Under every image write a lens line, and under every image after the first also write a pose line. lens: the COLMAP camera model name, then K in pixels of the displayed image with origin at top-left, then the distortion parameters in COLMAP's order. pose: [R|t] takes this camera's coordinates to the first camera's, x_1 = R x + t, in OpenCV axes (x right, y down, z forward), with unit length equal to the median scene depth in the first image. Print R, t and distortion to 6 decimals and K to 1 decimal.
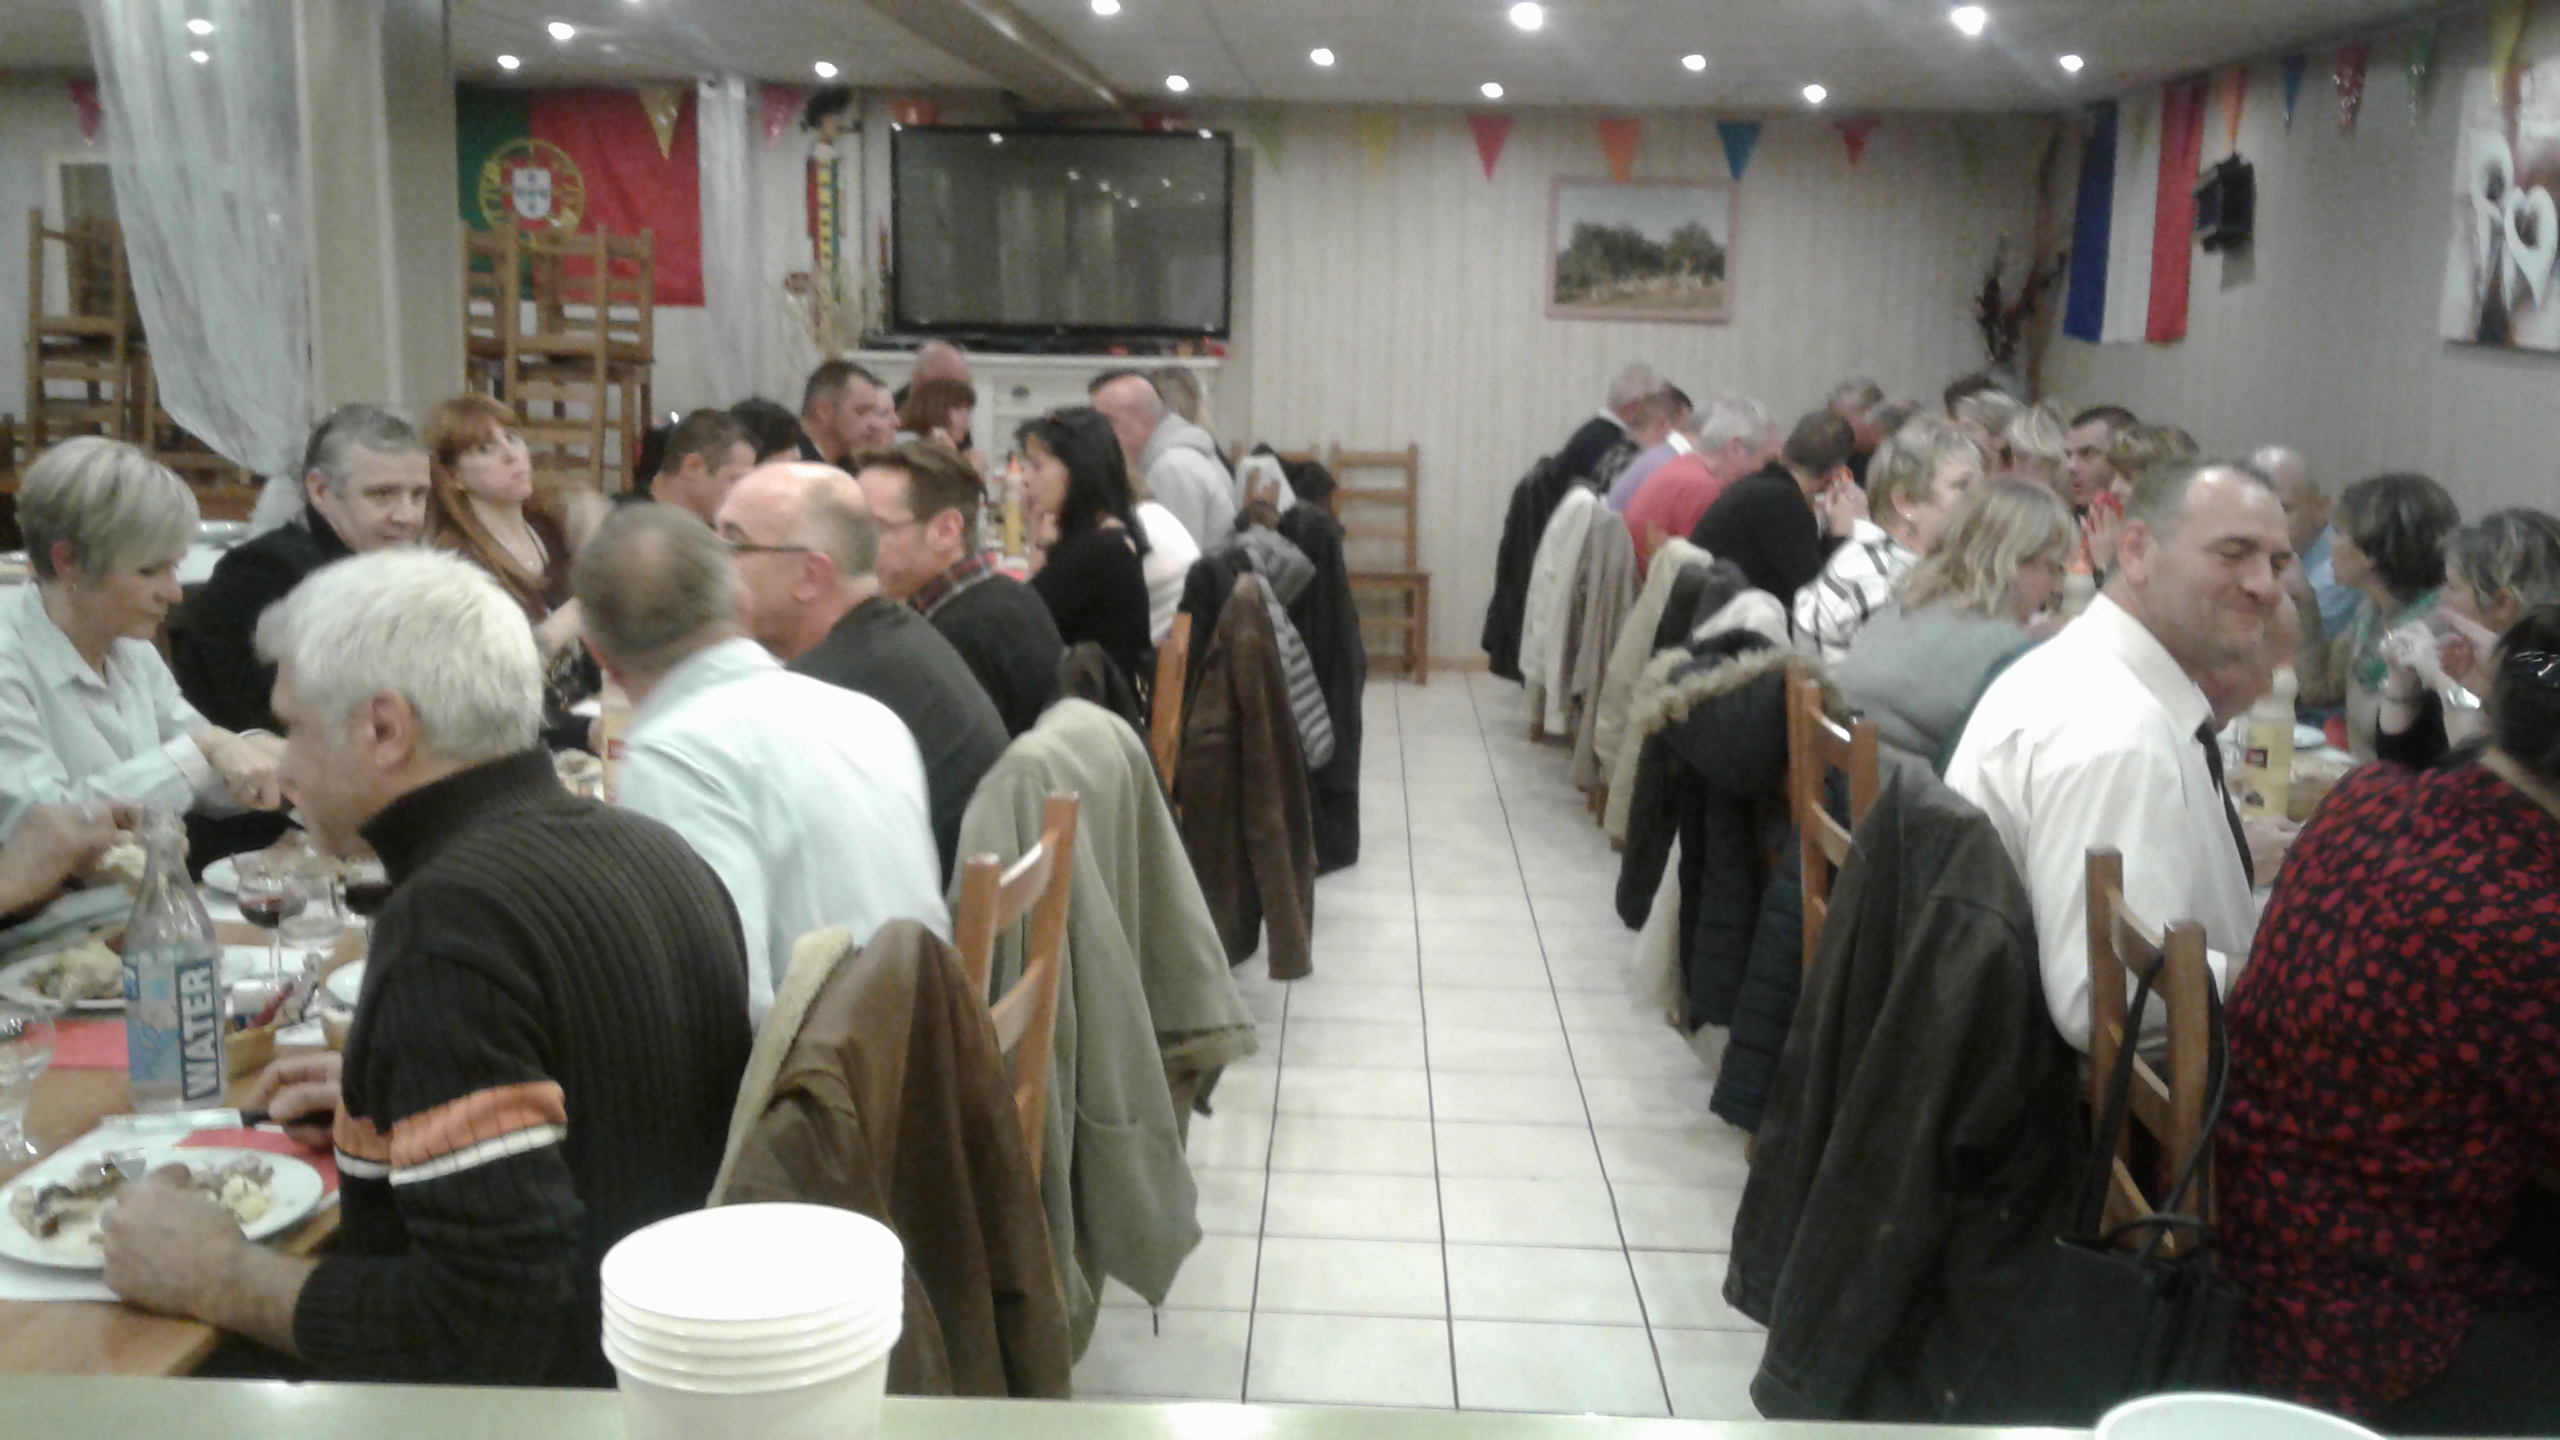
lens RADIAL K [[2394.0, 0, 1282.4], [0, 2394.0, 716.3], [0, 0, 1]] dist [0.008778, 0.000000]
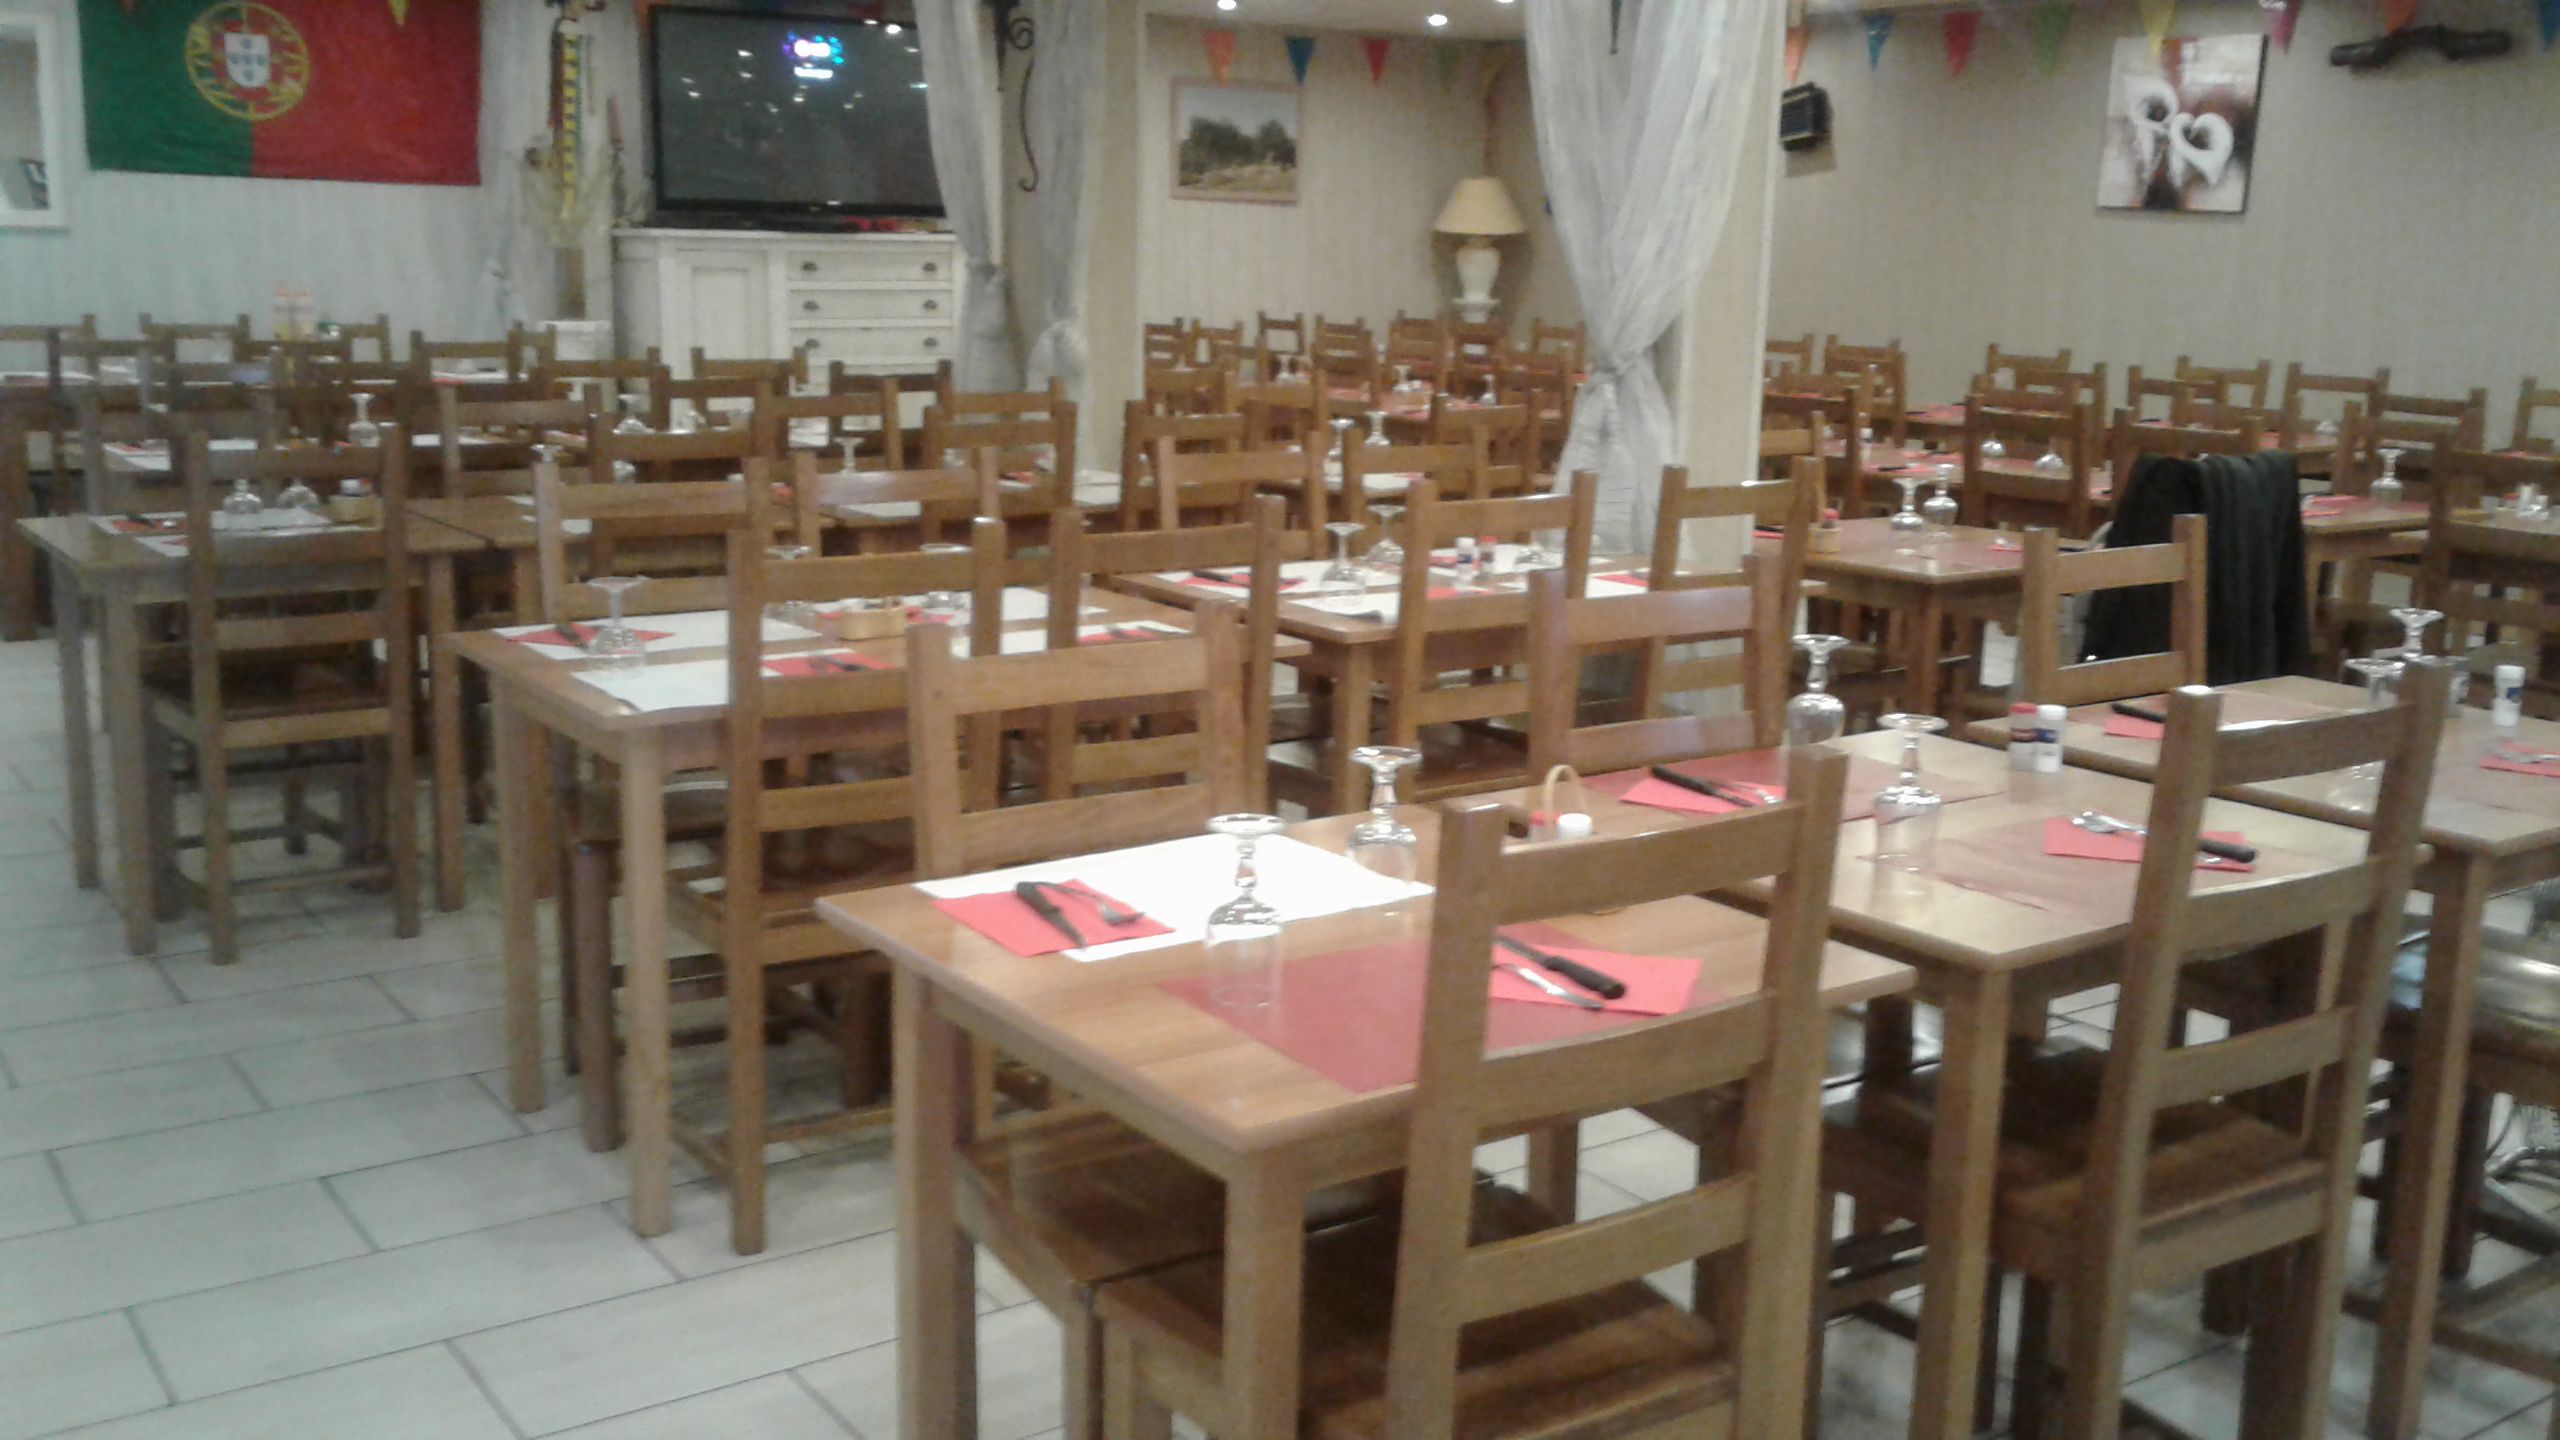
lens RADIAL K [[2394.0, 0, 1277.7], [0, 2394.0, 724.8], [0, 0, 1]] dist [0.008778, 0.000000]
pose [[0.804518, -0.125515, 0.580515, -0.566408], [0.099494, 0.992084, 0.076616, 0.004947], [-0.585536, -0.003882, 0.810637, 0.015656]]
